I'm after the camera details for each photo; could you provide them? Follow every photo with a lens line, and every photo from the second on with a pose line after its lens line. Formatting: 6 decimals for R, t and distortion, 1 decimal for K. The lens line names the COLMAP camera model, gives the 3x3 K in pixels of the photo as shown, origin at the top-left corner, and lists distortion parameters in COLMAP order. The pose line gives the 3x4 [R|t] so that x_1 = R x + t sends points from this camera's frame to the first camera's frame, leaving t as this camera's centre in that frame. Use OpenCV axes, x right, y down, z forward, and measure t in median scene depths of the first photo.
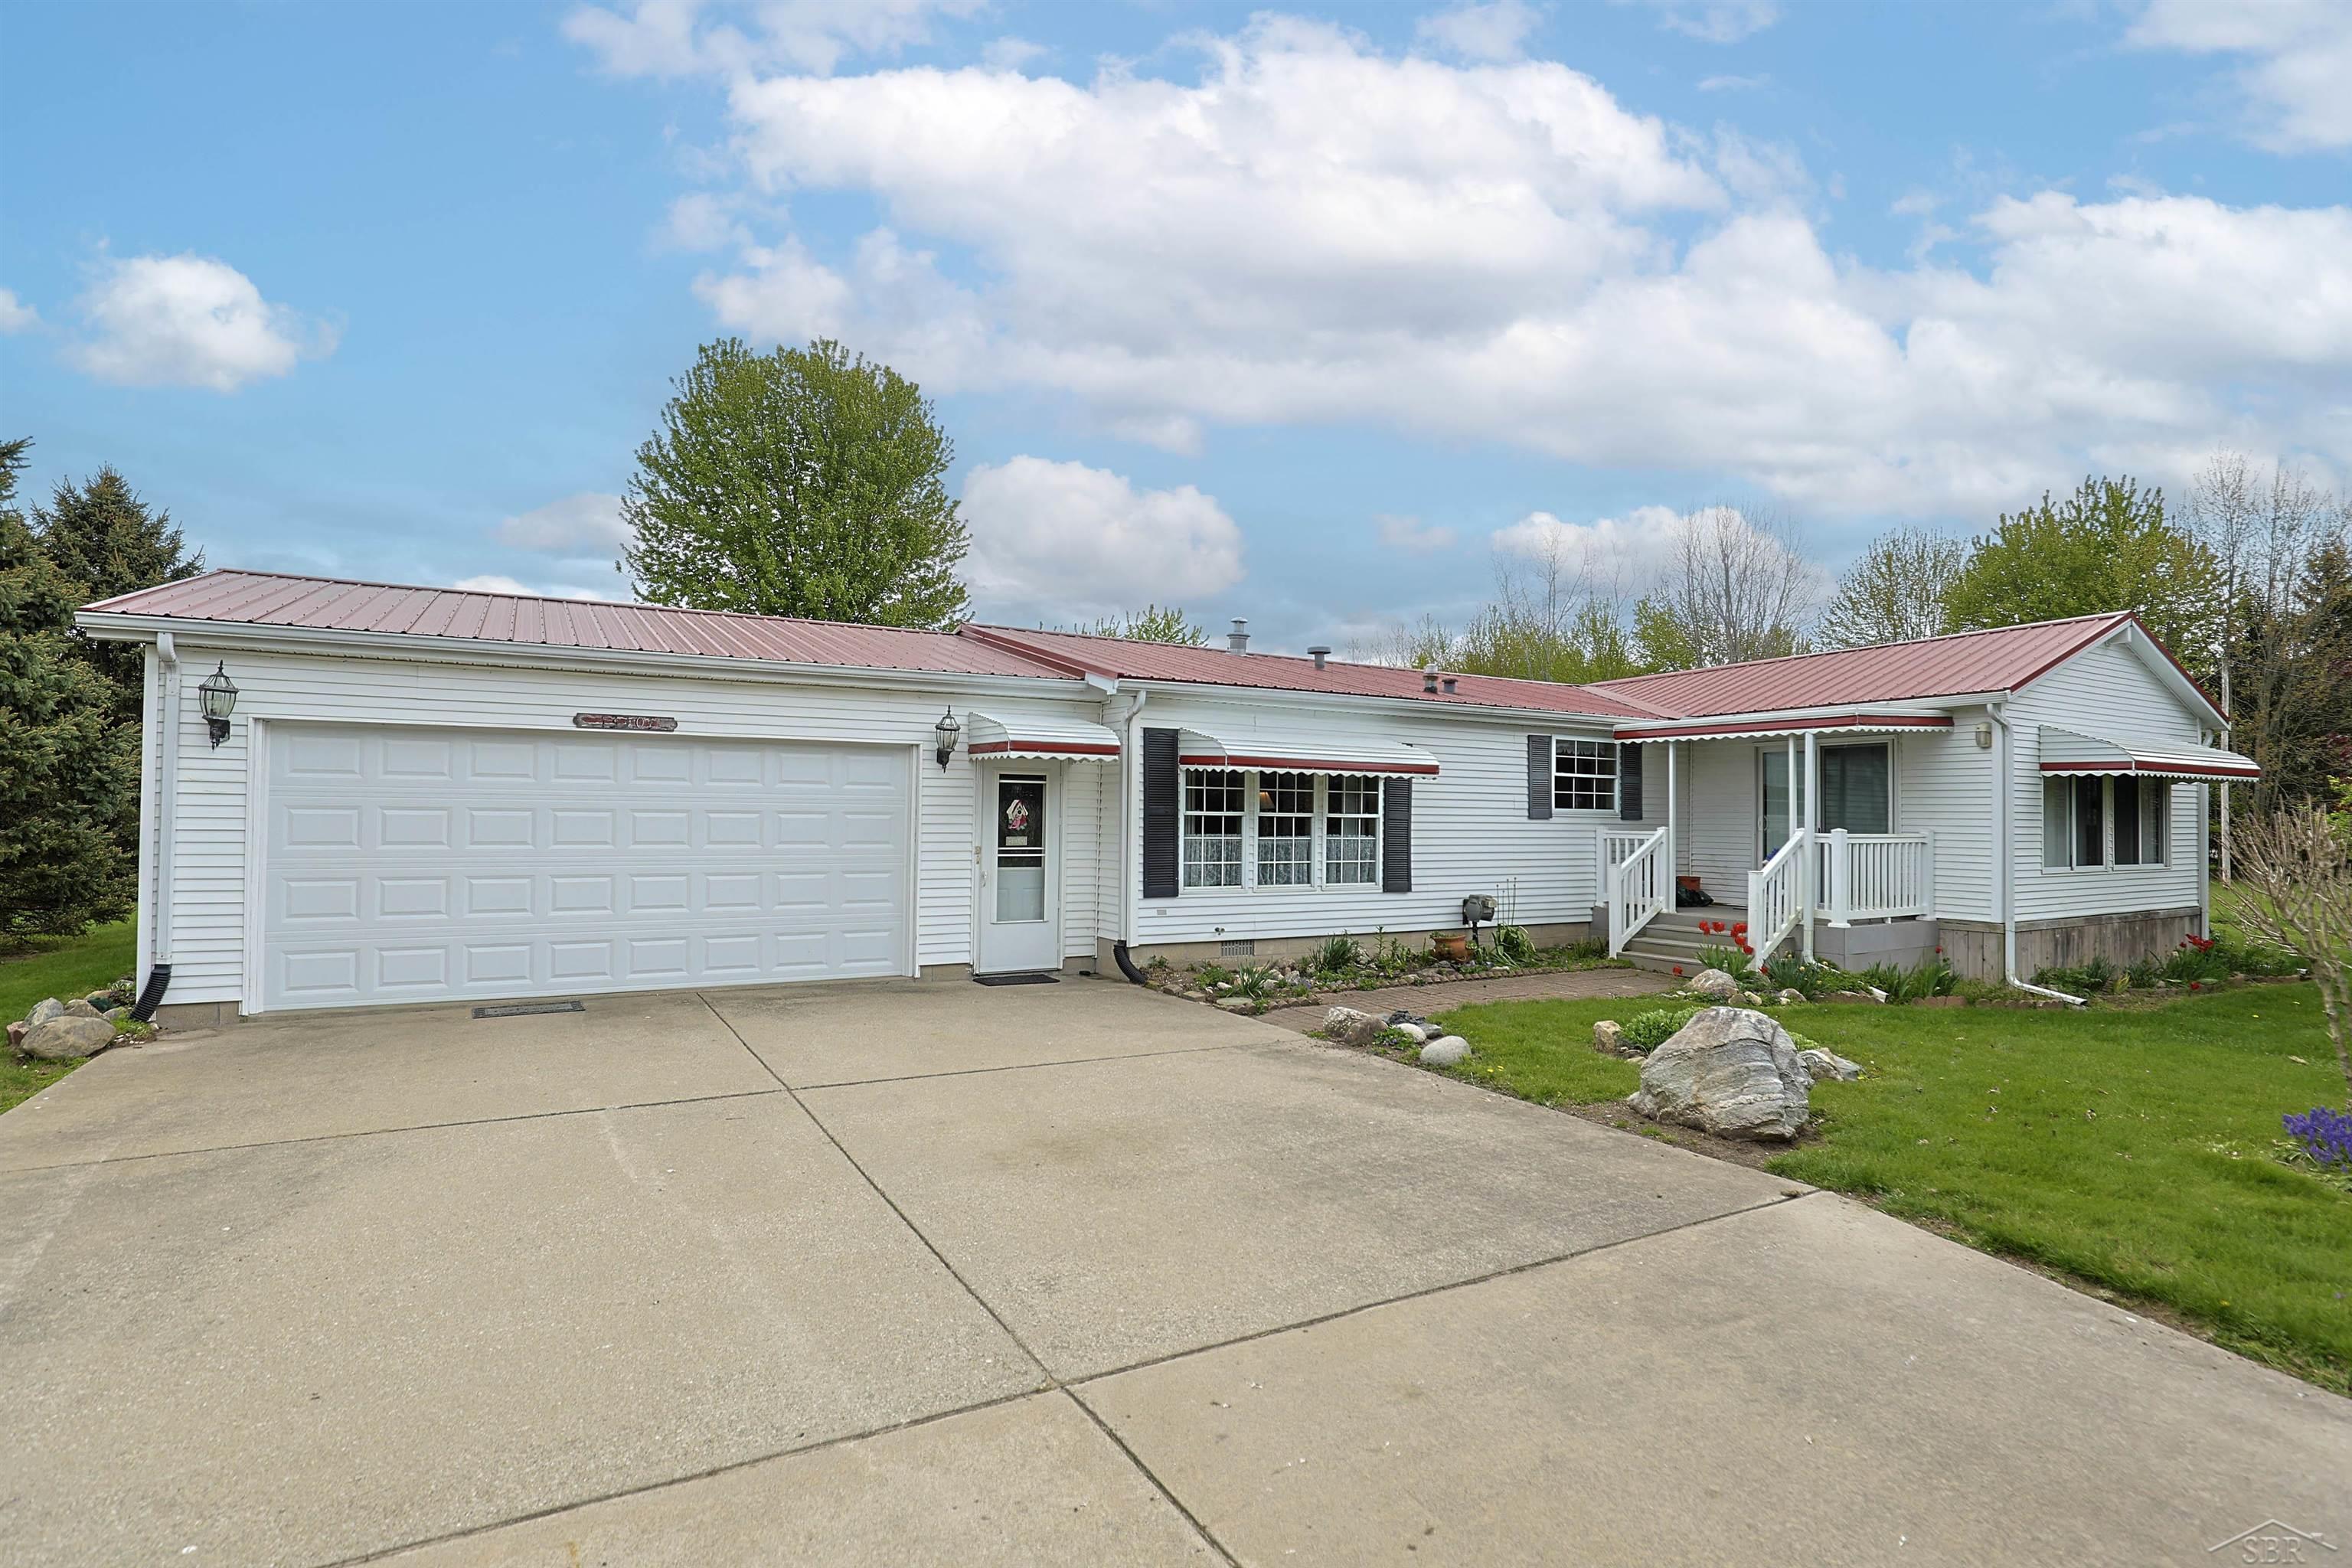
lens RADIAL K [[1087.2, 0, 1188.7], [0, 1087.2, 787.6], [0, 0, 1]] dist [-0.001451, -0.000838]
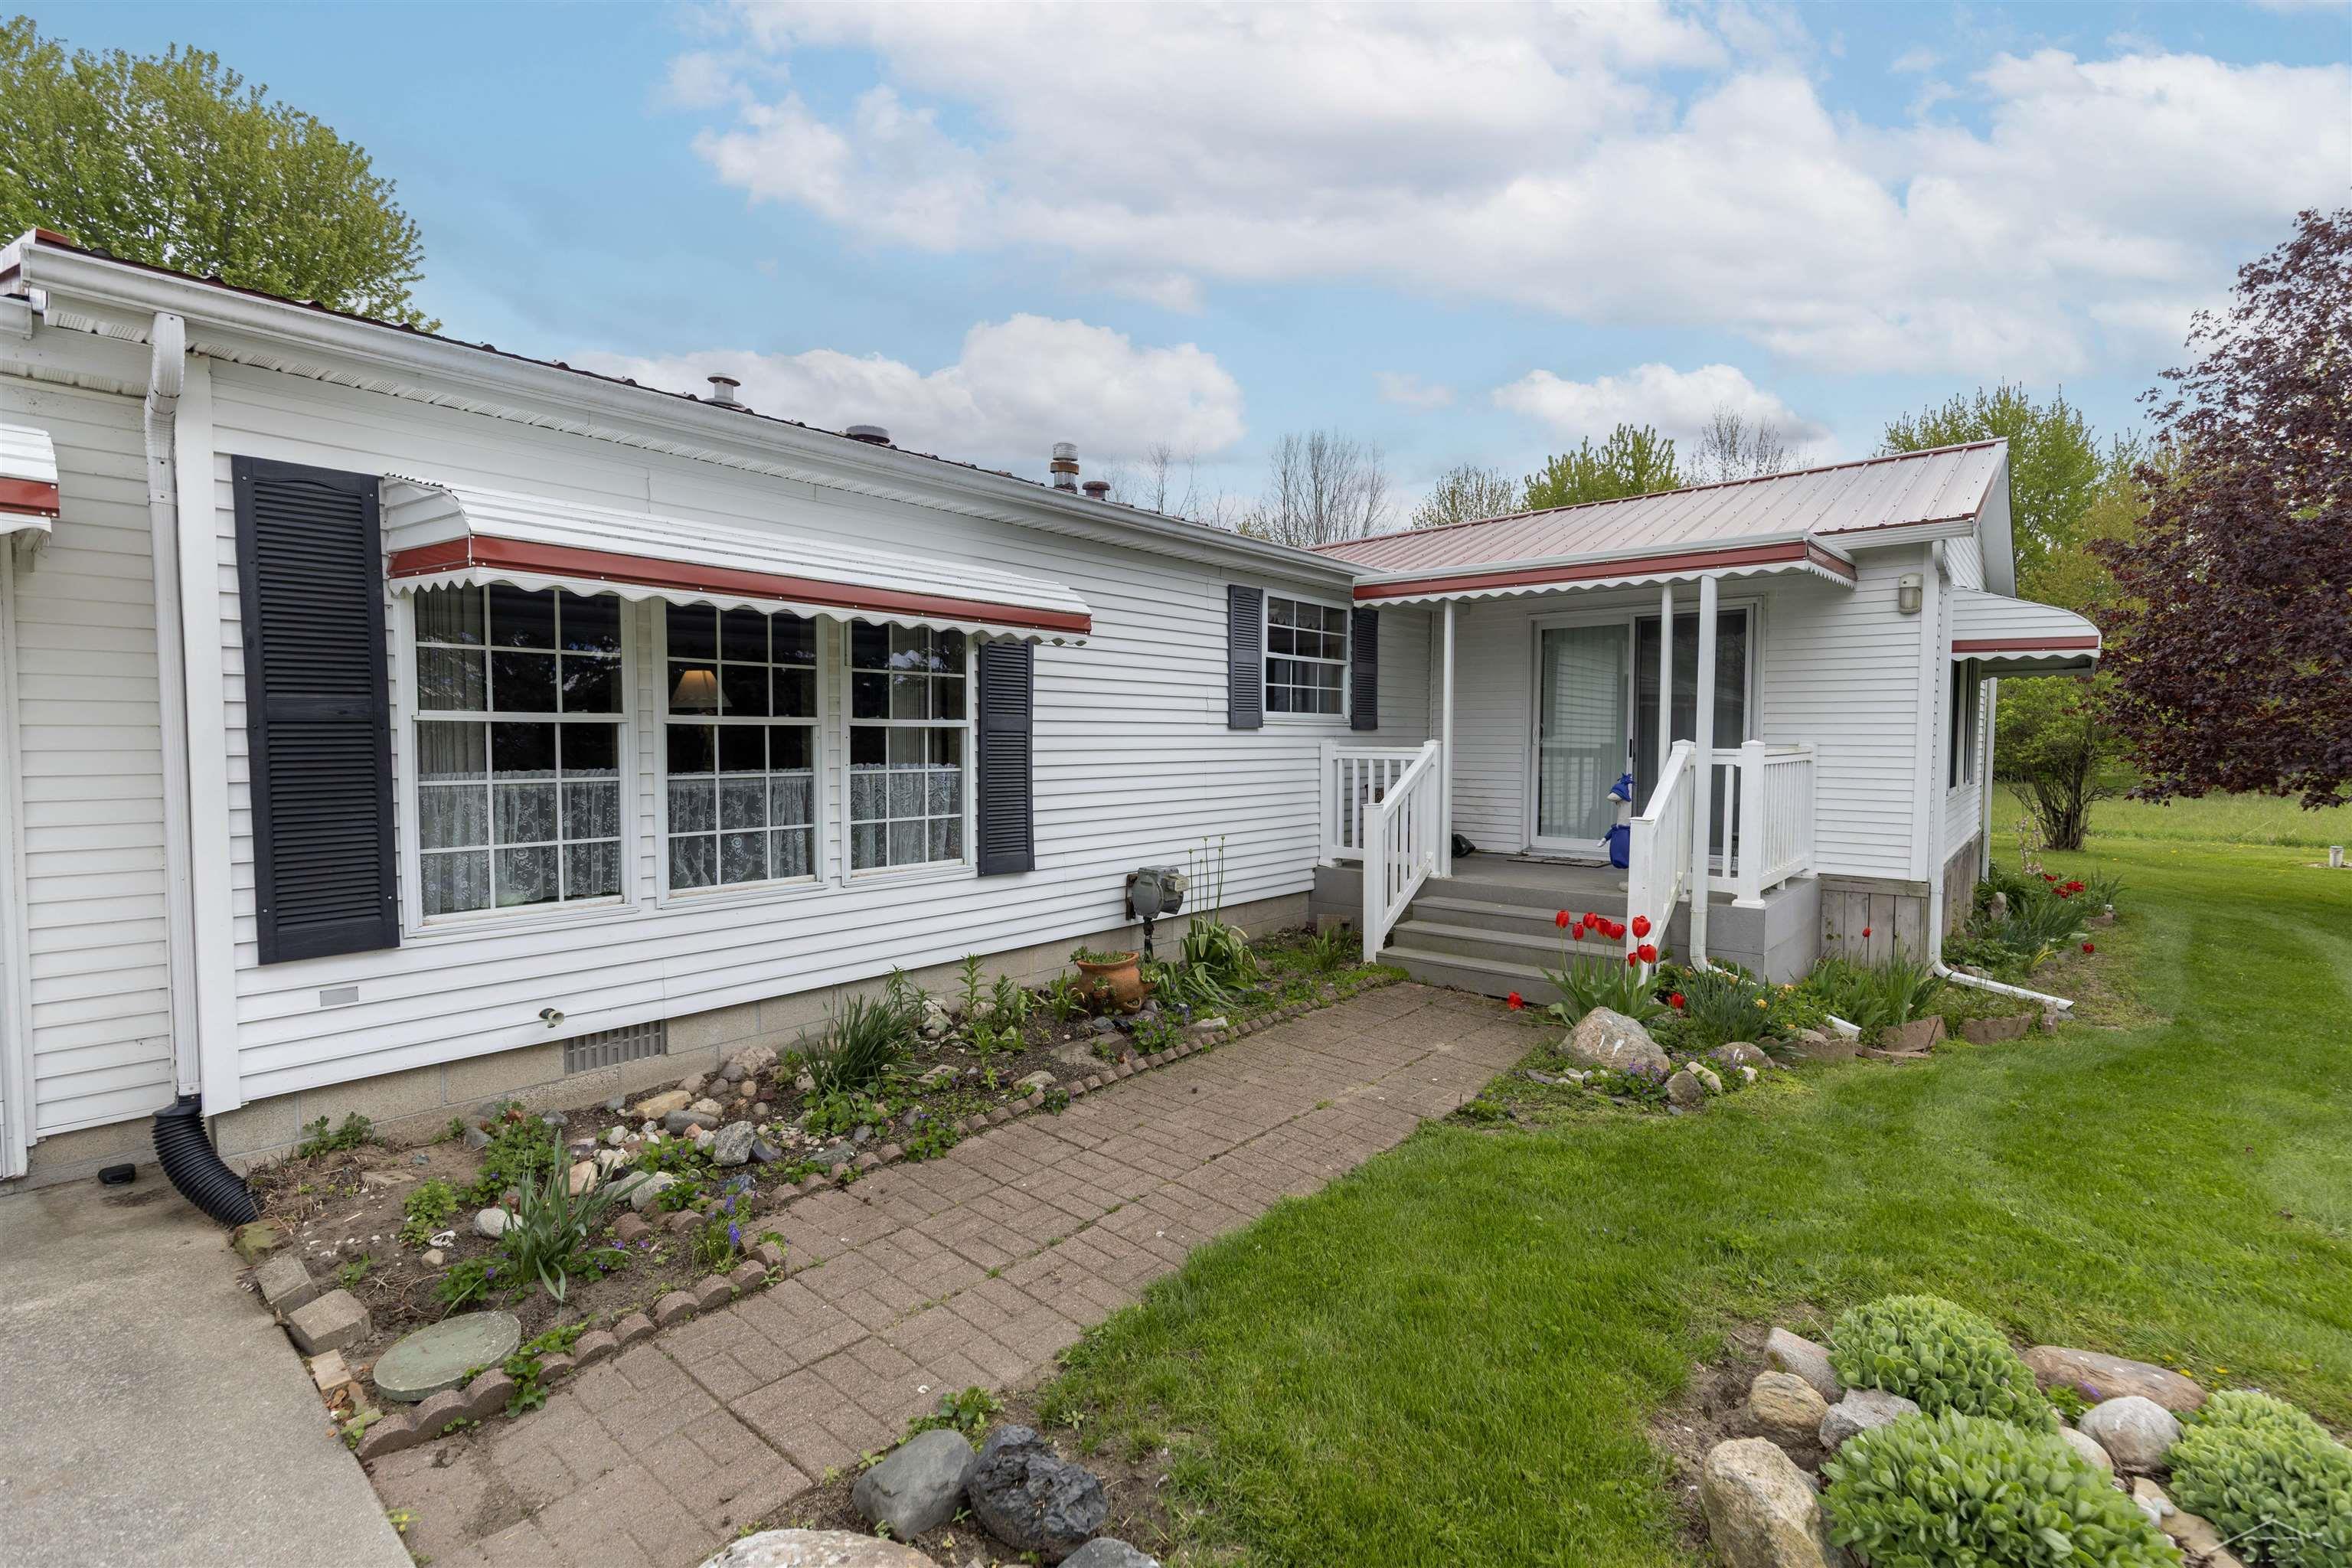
lens RADIAL K [[1087.2, 0, 1188.7], [0, 1087.2, 787.6], [0, 0, 1]] dist [-0.001451, -0.000838]
pose [[0.940214, -0.024295, 0.339716, 0.104547], [-0.002701, 0.996889, 0.078768, 0.016548], [-0.340573, -0.074976, 0.937224, 0.518444]]
